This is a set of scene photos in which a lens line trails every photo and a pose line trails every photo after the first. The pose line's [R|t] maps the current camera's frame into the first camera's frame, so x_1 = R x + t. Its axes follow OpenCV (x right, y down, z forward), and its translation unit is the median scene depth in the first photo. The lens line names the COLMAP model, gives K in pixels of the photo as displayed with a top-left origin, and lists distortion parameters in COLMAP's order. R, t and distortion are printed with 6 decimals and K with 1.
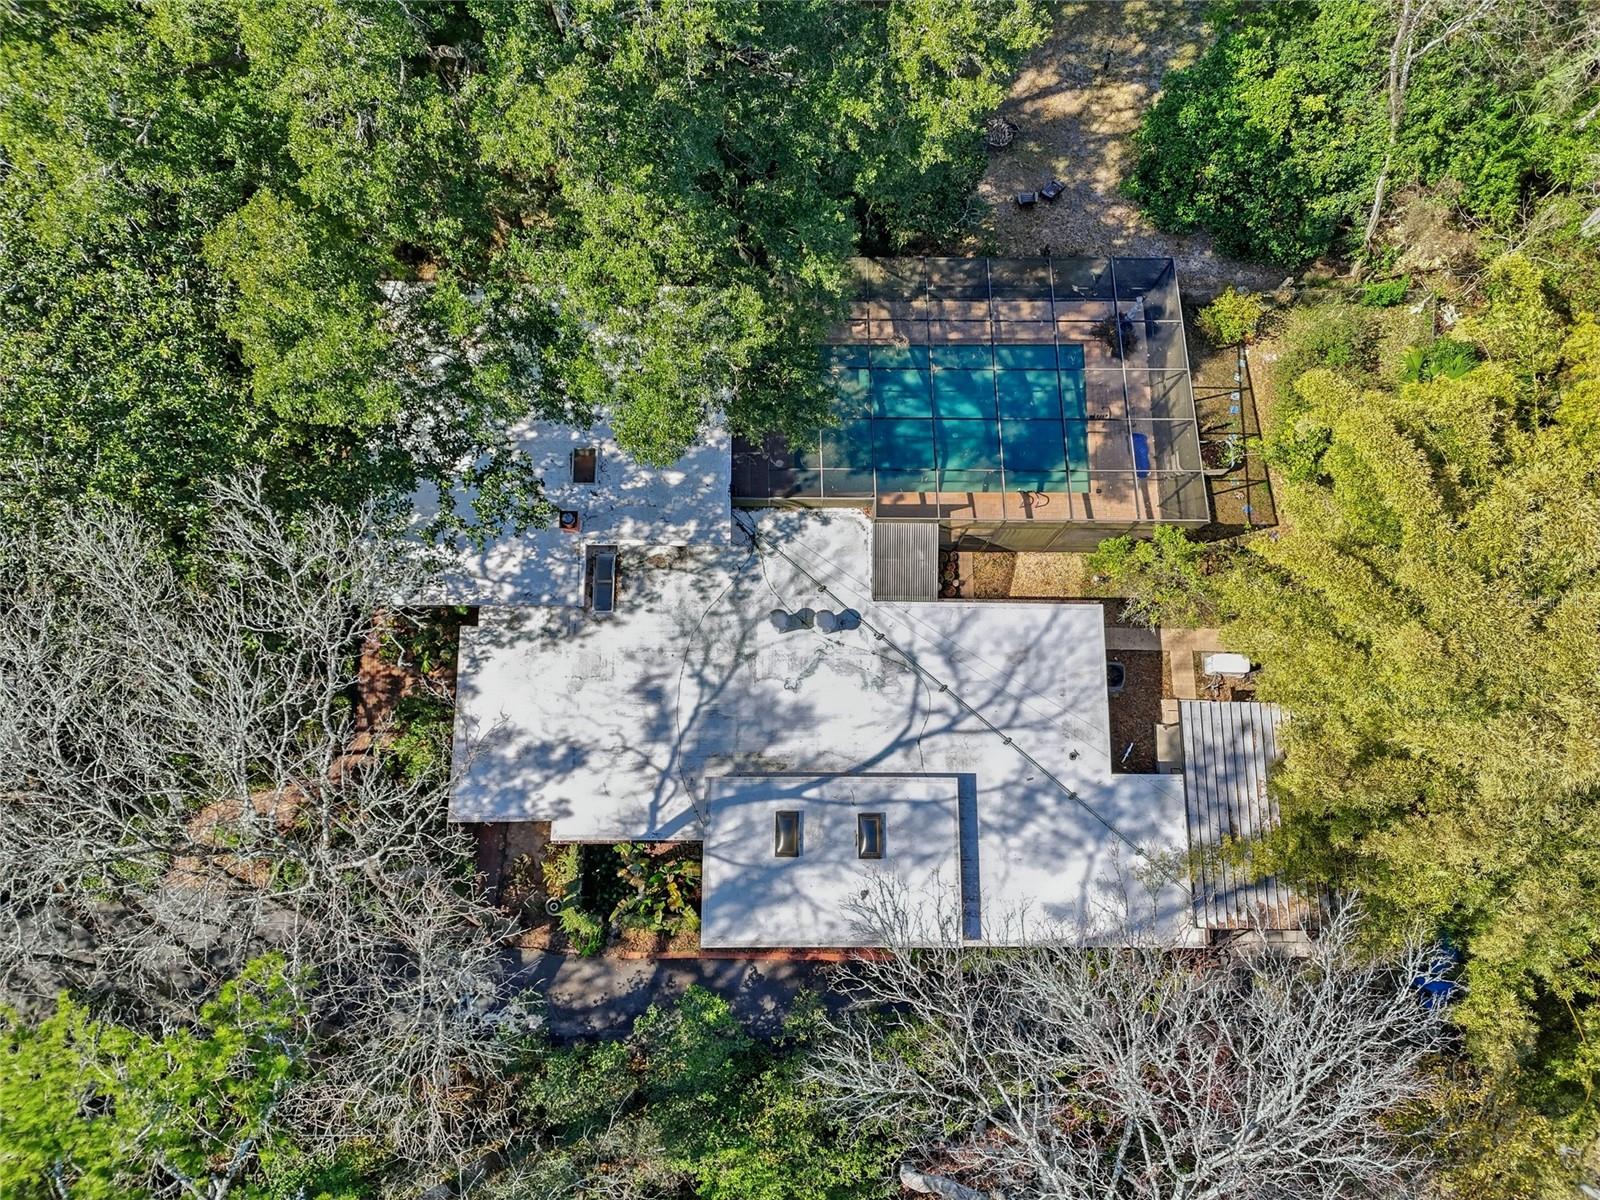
lens RADIAL K [[1127.1, 0, 803.2], [0, 1127.1, 608.5], [0, 0, 1]] dist [0.064526, -0.002329]
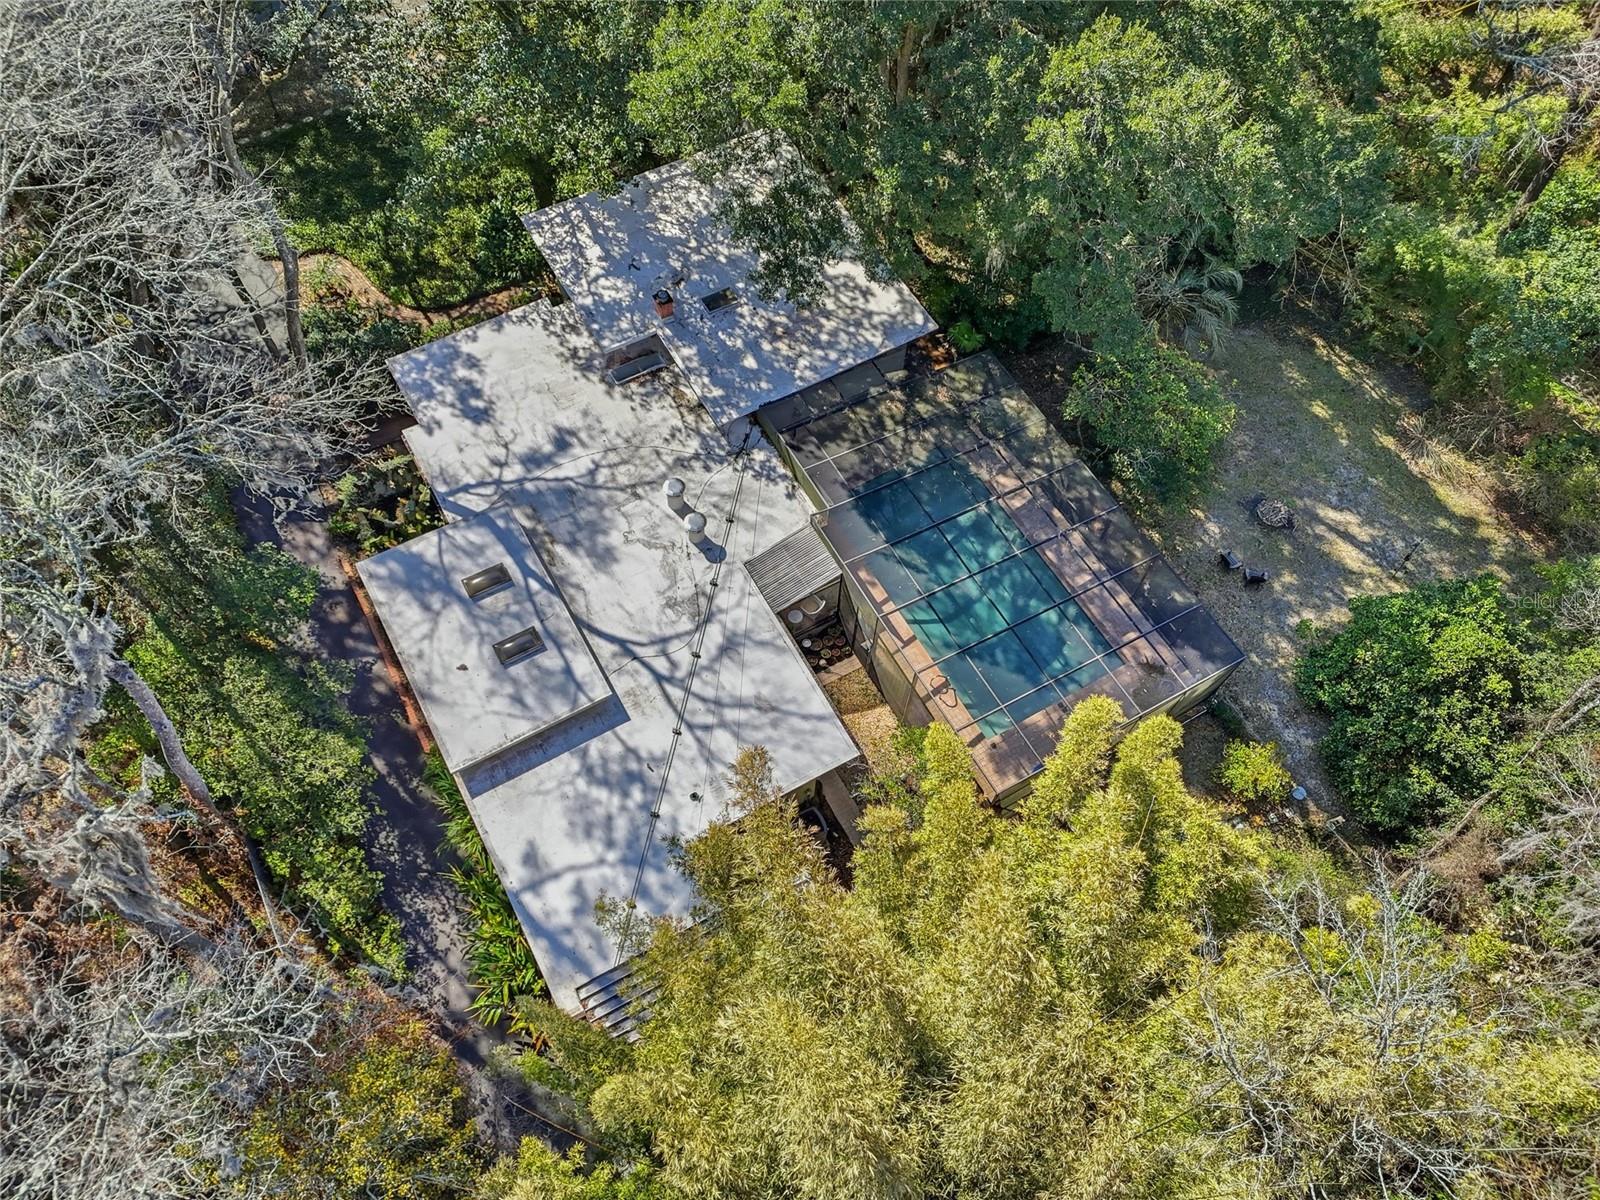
lens RADIAL K [[1127.1, 0, 801.8], [0, 1127.1, 603.0], [0, 0, 1]] dist [0.064526, -0.002329]
pose [[0.502268, 0.767015, -0.399268, 0.525318], [-0.851483, 0.519161, -0.073807, 0.041254], [0.150674, 0.377041, 0.913859, 0.113048]]
